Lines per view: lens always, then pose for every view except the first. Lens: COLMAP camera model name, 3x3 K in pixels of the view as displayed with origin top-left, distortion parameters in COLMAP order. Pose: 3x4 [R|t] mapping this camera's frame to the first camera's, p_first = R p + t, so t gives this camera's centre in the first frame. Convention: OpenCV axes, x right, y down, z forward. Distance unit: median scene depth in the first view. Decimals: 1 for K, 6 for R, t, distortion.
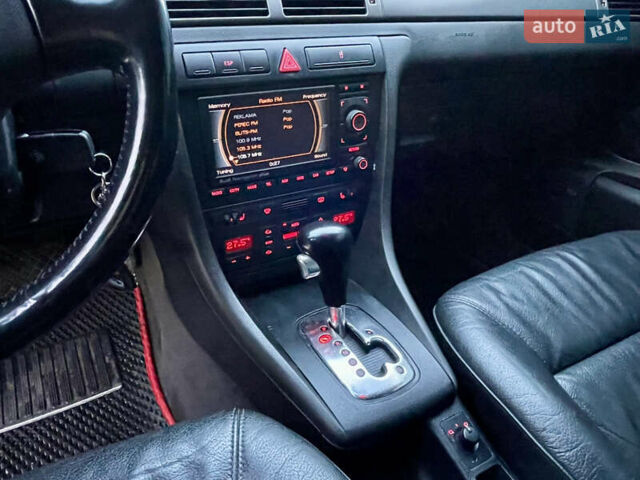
lens RADIAL K [[492.0, 0, 320.0], [0, 492.0, 240.0], [0, 0, 1]] dist [-0.012120, -0.004035]
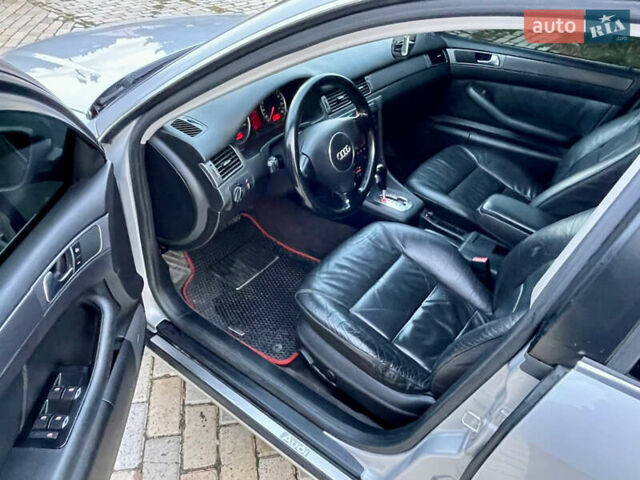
lens RADIAL K [[502.8, 0, 332.7], [0, 502.8, 254.2], [0, 0, 1]] dist [0.008706, -0.005704]
pose [[0.903215, -0.262648, 0.339438, -1.276755], [0.212757, 0.960872, 0.177367, -0.095835], [-0.372741, -0.087983, 0.923755, -1.641382]]
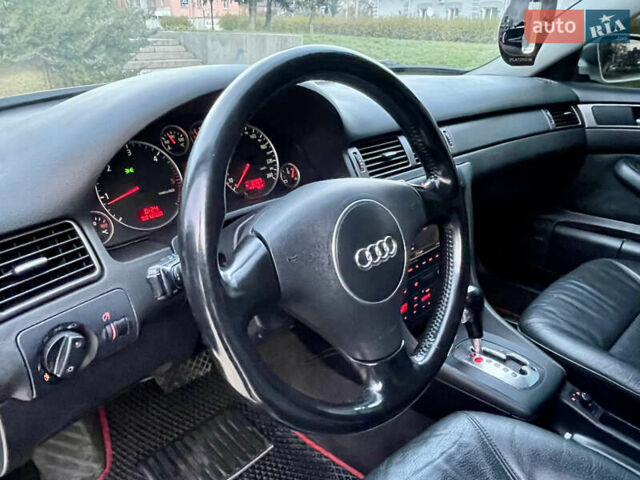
lens RADIAL K [[476.8, 0, 320.3], [0, 476.8, 246.9], [0, 0, 1]] dist [0.003823, -0.001897]
pose [[0.965648, -0.146364, 0.214711, -0.629879], [0.170769, 0.980242, -0.099815, -0.069109], [-0.195859, 0.133052, 0.971564, -0.341343]]
